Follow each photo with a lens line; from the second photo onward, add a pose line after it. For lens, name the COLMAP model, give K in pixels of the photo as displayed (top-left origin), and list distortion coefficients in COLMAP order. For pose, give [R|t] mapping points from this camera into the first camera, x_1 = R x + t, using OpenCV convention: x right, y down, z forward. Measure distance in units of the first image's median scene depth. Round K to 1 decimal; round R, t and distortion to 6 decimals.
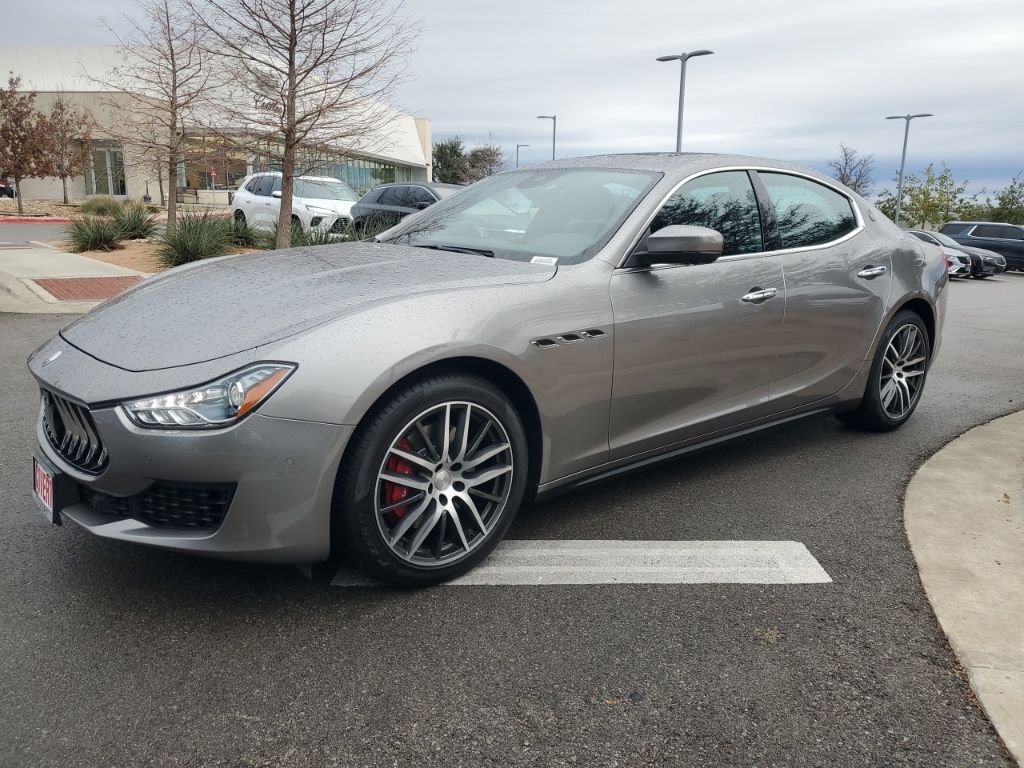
lens RADIAL K [[800.8, 0, 516.1], [0, 800.8, 378.4], [0, 0, 1]] dist [0.033639, -0.004415]
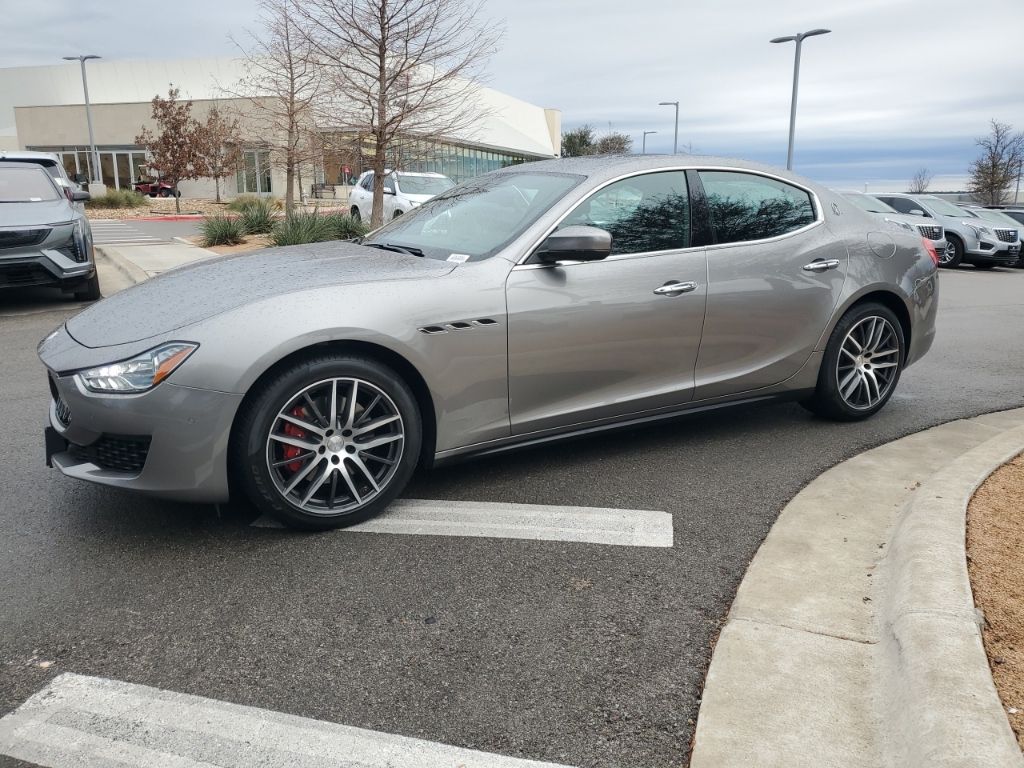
lens RADIAL K [[801.6, 0, 512.0], [0, 801.6, 384.0], [0, 0, 1]] dist [0.025599, 0.000231]
pose [[0.984504, 0.022289, -0.173938, 0.296679], [-0.018837, 0.999592, 0.021470, 0.006056], [0.174346, -0.017861, 0.984522, -0.105603]]
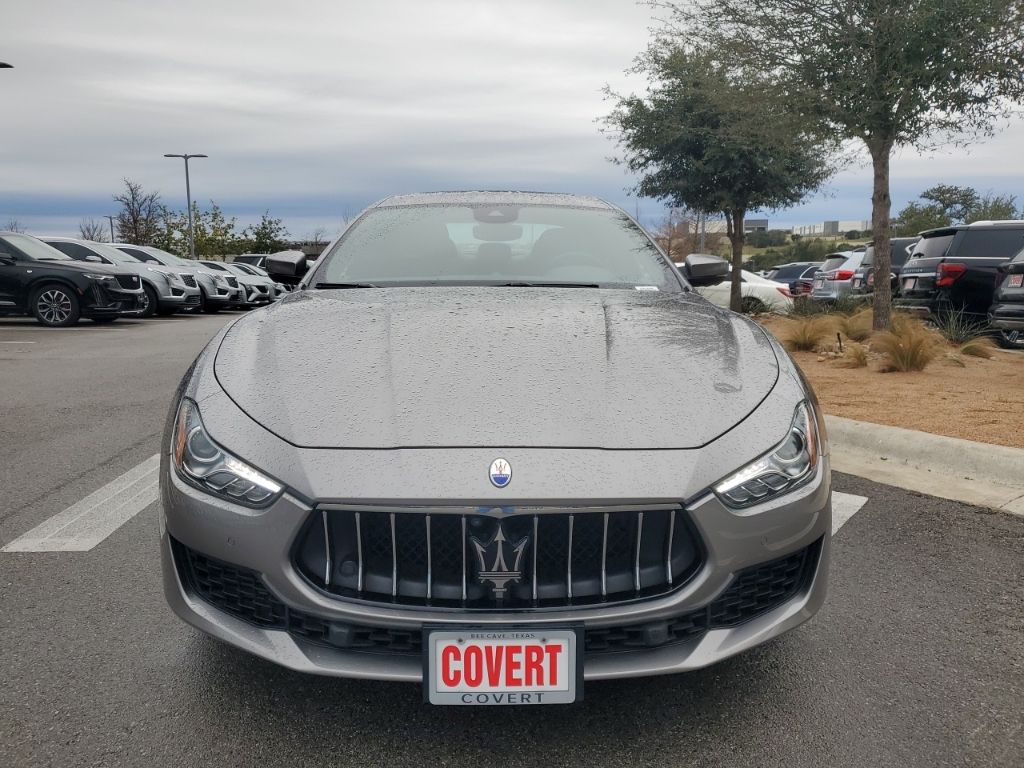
lens RADIAL K [[800.8, 0, 516.1], [0, 800.8, 378.4], [0, 0, 1]] dist [0.033639, -0.004415]
pose [[0.620035, -0.151403, 0.769827, -0.865086], [0.183522, 0.981971, 0.045313, -0.107274], [-0.762808, 0.113185, 0.636642, 0.445439]]
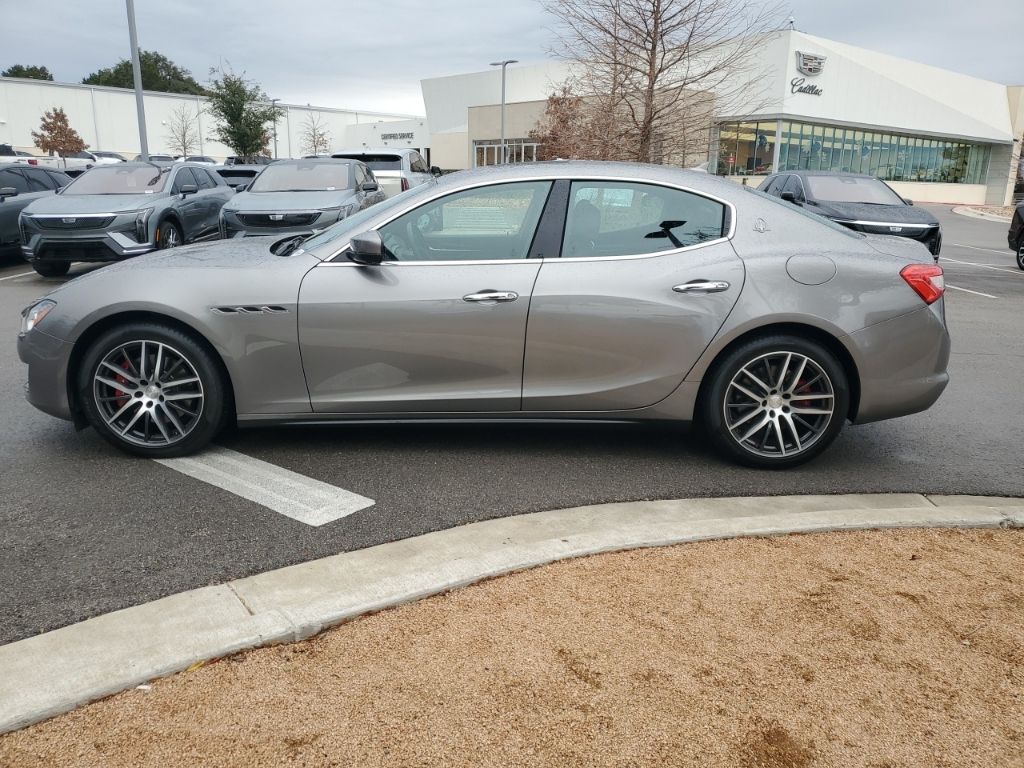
lens RADIAL K [[801.8, 0, 515.0], [0, 801.8, 389.0], [0, 0, 1]] dist [0.022935, 0.001904]
pose [[0.764626, 0.158542, -0.624668, 1.106315], [-0.138068, 0.987062, 0.081516, -0.078522], [0.629510, 0.023918, 0.776624, 0.192985]]
